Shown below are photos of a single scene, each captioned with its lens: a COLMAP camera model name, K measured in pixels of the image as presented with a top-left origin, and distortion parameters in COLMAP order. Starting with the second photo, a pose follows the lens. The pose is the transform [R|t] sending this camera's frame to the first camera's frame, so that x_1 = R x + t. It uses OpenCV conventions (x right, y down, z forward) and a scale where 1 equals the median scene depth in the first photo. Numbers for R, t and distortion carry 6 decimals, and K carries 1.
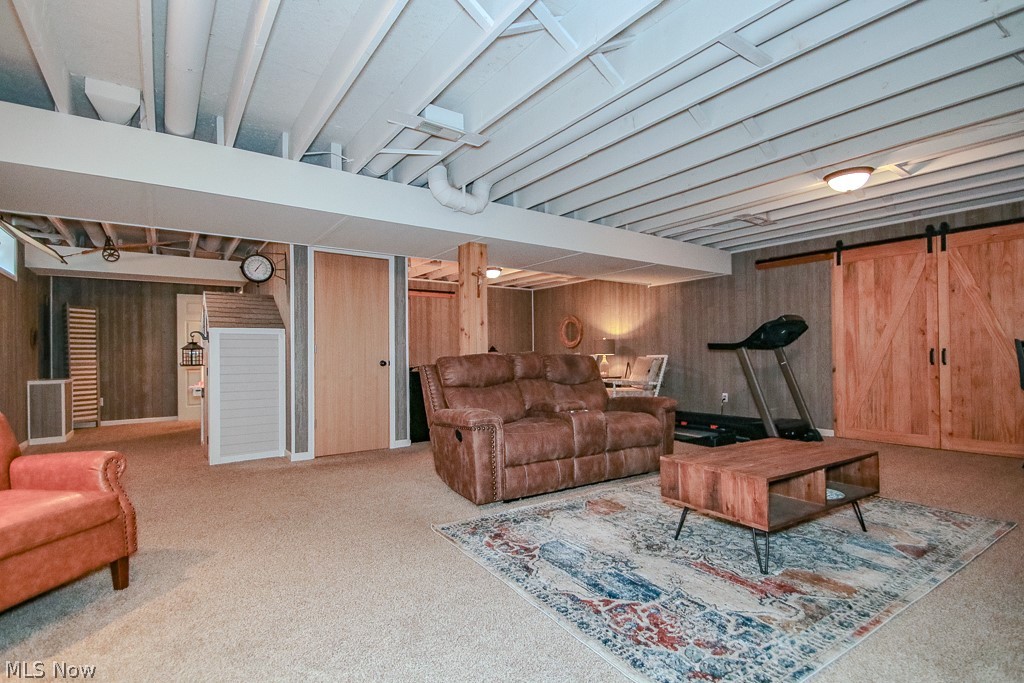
lens RADIAL K [[486.7, 0, 505.2], [0, 486.7, 349.7], [0, 0, 1]] dist [0.000034, -0.001329]
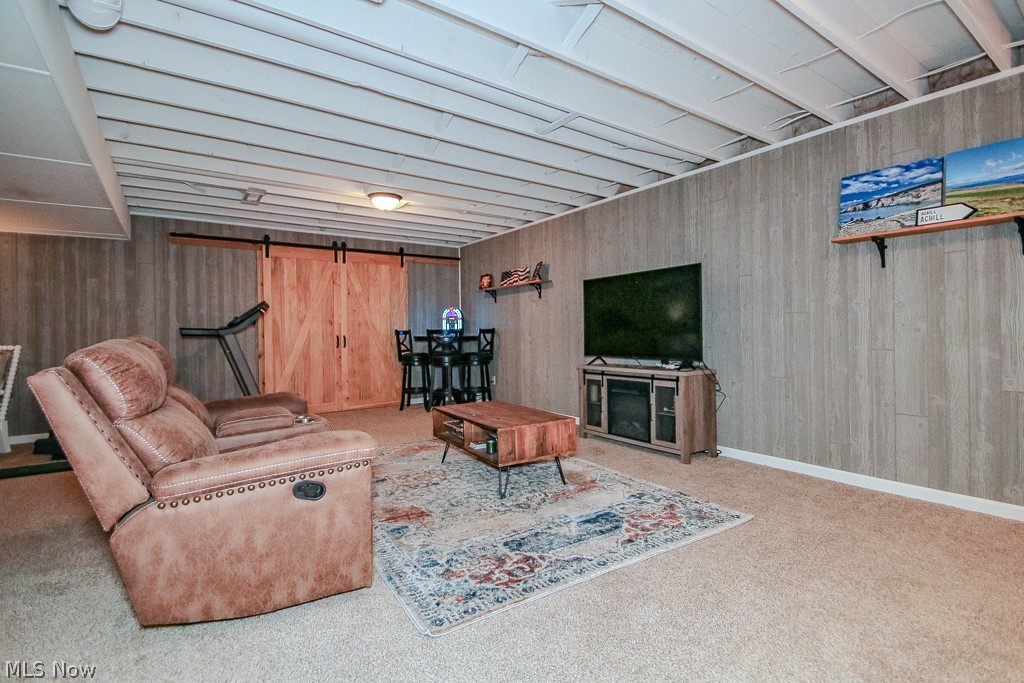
lens RADIAL K [[486.7, 0, 506.8], [0, 486.7, 333.0], [0, 0, 1]] dist [0.000034, -0.001329]
pose [[-0.002418, 0.010493, 0.999942, -0.441809], [0.005555, 0.999930, -0.010479, 0.006906], [-0.999982, 0.005529, -0.002476, 0.547998]]
